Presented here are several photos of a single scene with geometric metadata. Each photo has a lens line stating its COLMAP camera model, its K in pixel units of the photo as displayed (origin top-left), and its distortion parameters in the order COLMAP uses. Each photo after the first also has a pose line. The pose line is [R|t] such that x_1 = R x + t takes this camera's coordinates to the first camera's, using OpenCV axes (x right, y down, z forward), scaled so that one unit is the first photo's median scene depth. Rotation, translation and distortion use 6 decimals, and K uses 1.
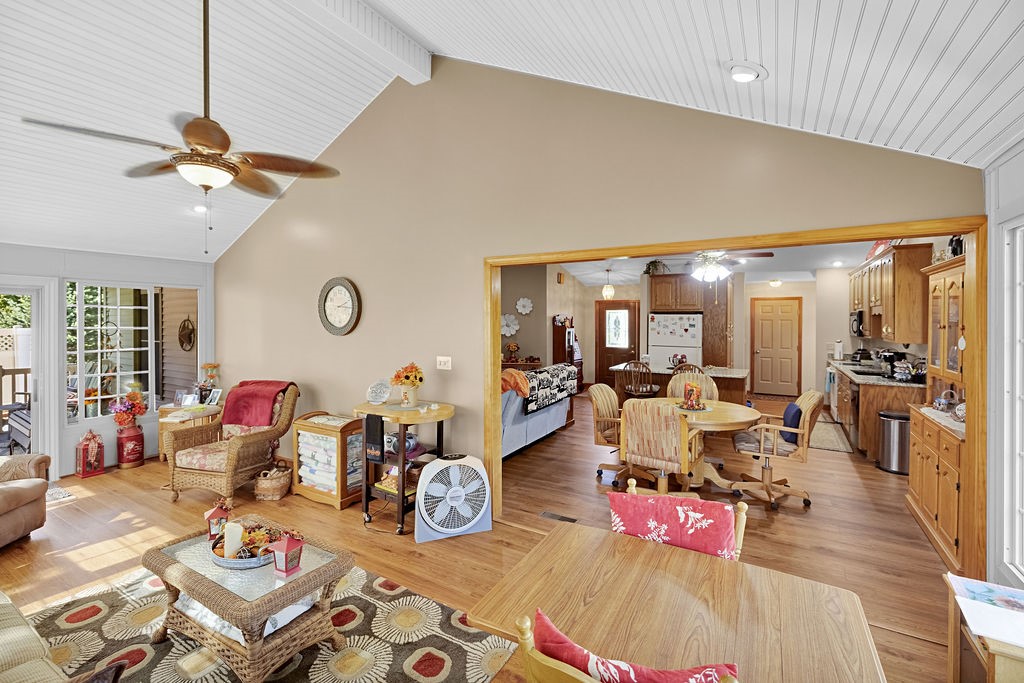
lens RADIAL K [[452.0, 0, 508.0], [0, 452.0, 321.2], [0, 0, 1]] dist [-0.000185, 0.000382]
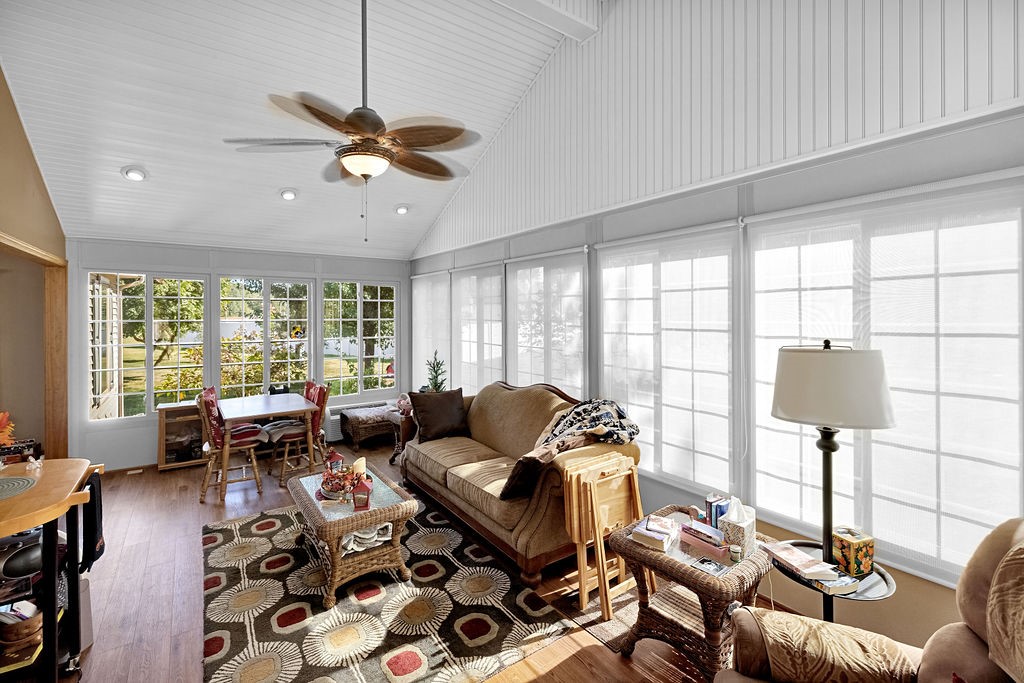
lens RADIAL K [[452.0, 0, 508.0], [0, 452.0, 321.2], [0, 0, 1]] dist [-0.000185, 0.000382]
pose [[-0.913034, -0.000480, 0.407883, -0.678812], [0.005721, 0.999886, 0.013983, 0.007780], [-0.407844, 0.015100, -0.912927, 0.890322]]
